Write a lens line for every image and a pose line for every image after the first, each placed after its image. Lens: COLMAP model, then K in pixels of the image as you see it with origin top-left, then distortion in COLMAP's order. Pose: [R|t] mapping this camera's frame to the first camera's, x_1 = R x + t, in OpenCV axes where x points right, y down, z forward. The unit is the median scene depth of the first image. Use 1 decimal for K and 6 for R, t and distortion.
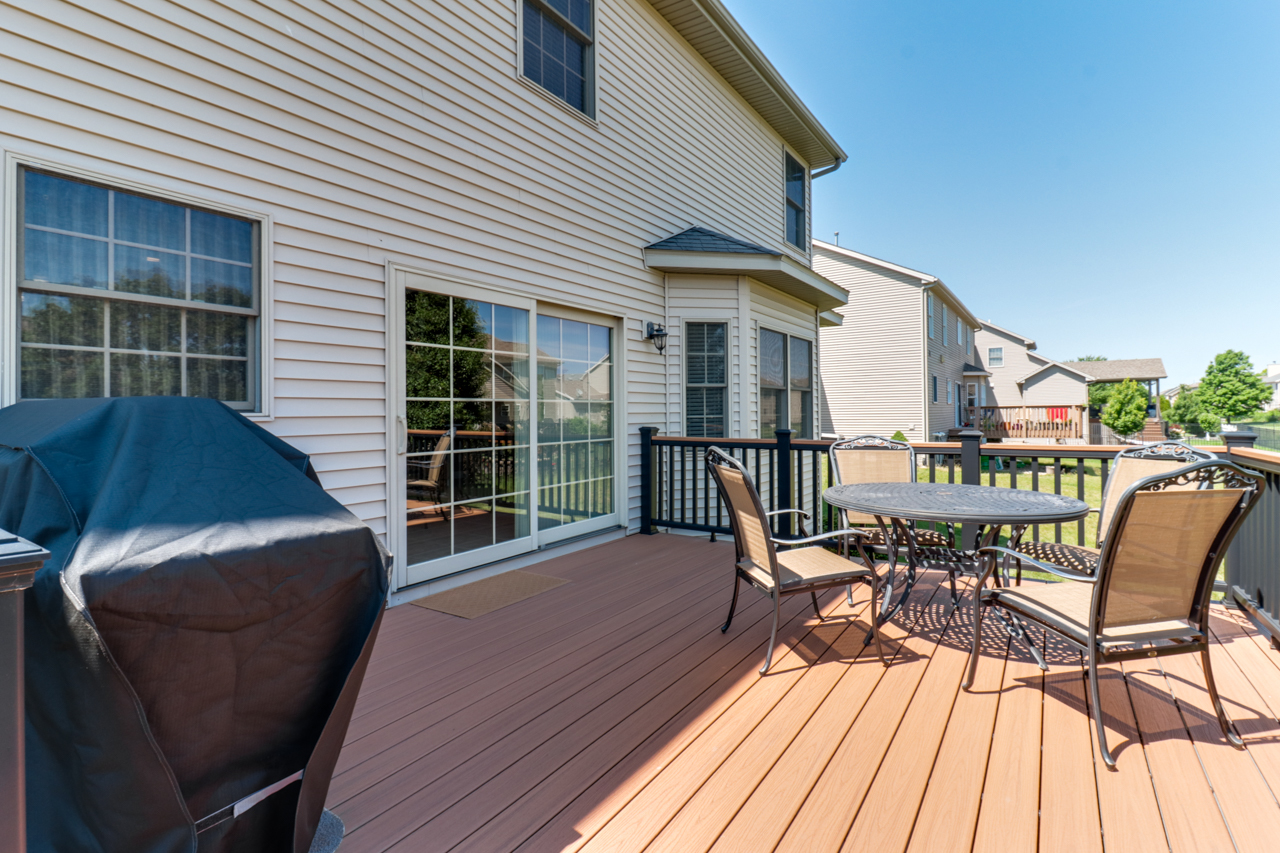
lens RADIAL K [[585.9, 0, 638.2], [0, 585.9, 416.3], [0, 0, 1]] dist [0.001640, -0.000255]
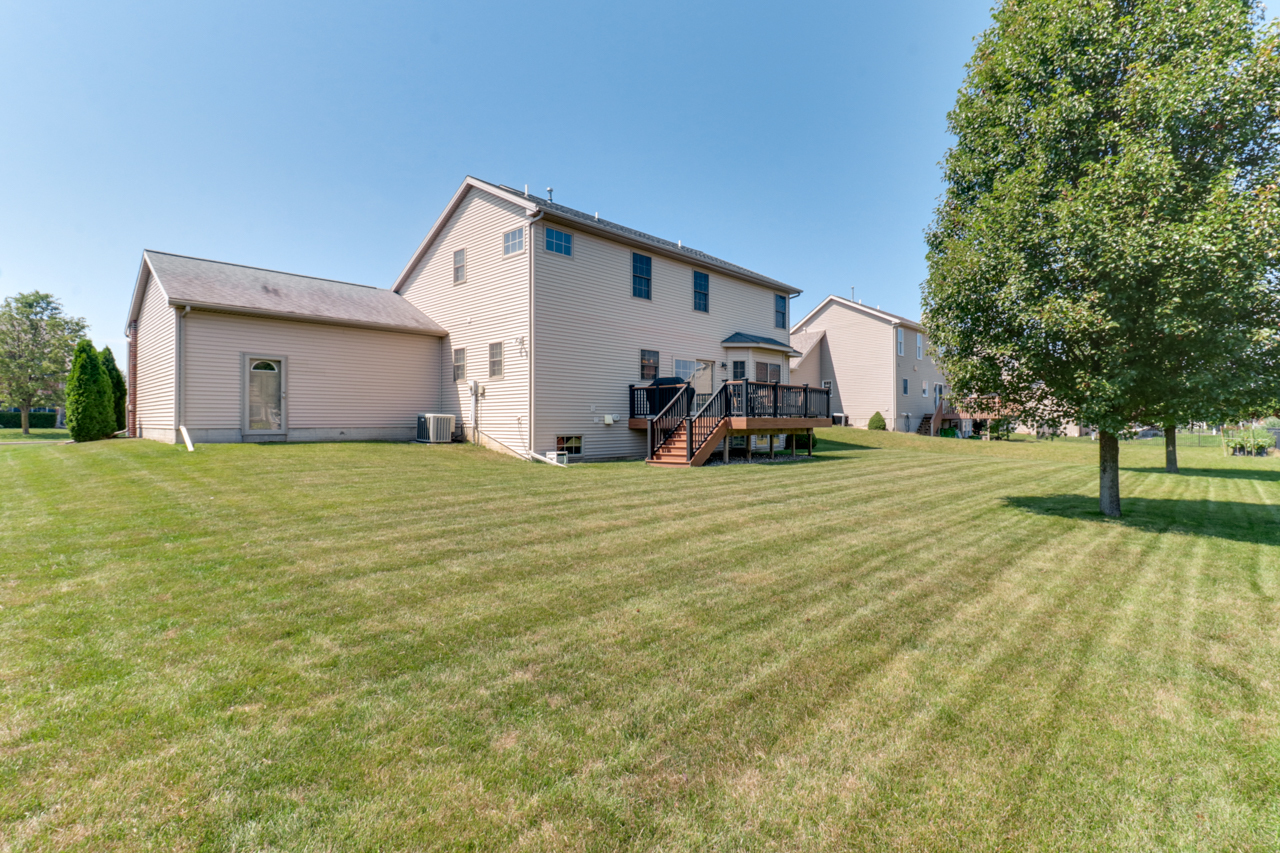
lens RADIAL K [[585.9, 0, 638.1], [0, 585.9, 419.7], [0, 0, 1]] dist [0.001640, -0.000255]
pose [[0.989178, 0.000348, -0.146721, 0.040759], [-0.001731, 0.999955, -0.009297, 0.285500], [0.146711, 0.009450, 0.989134, -3.259601]]
